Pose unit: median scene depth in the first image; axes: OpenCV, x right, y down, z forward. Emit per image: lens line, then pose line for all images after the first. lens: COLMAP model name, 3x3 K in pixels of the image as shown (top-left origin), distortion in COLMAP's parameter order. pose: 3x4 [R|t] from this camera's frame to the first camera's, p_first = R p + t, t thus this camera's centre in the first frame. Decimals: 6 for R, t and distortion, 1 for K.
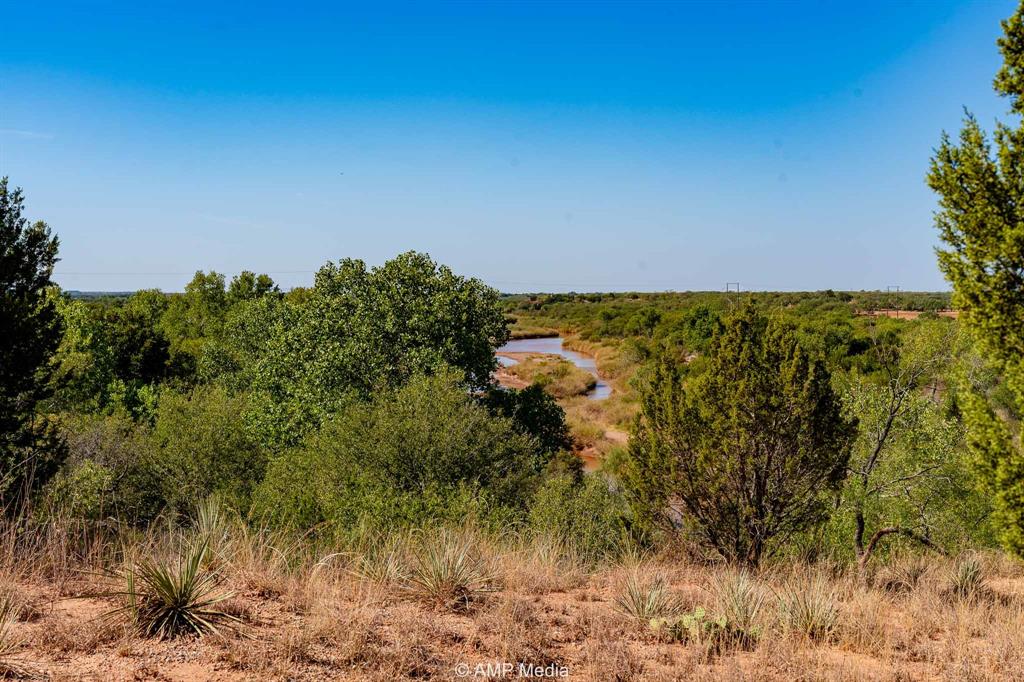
lens RADIAL K [[1564.8, 0, 512.2], [0, 1564.8, 341.3], [0, 0, 1]] dist [-0.015896, 0.000000]
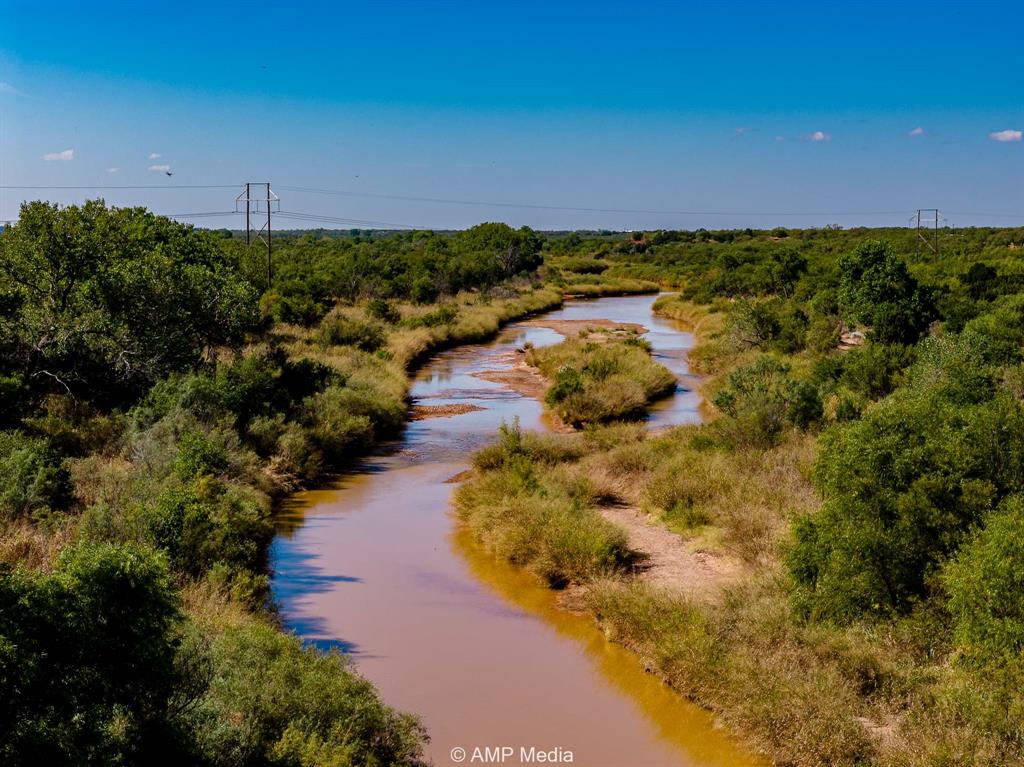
lens RADIAL K [[2088.9, 0, 511.8], [0, 2088.9, 382.2], [0, 0, 1]] dist [0.168415, 0.000000]
pose [[0.998578, 0.005539, -0.053030, 0.020997], [-0.003339, 0.999133, 0.041493, -0.002651], [0.053214, -0.041257, 0.997731, 0.157648]]
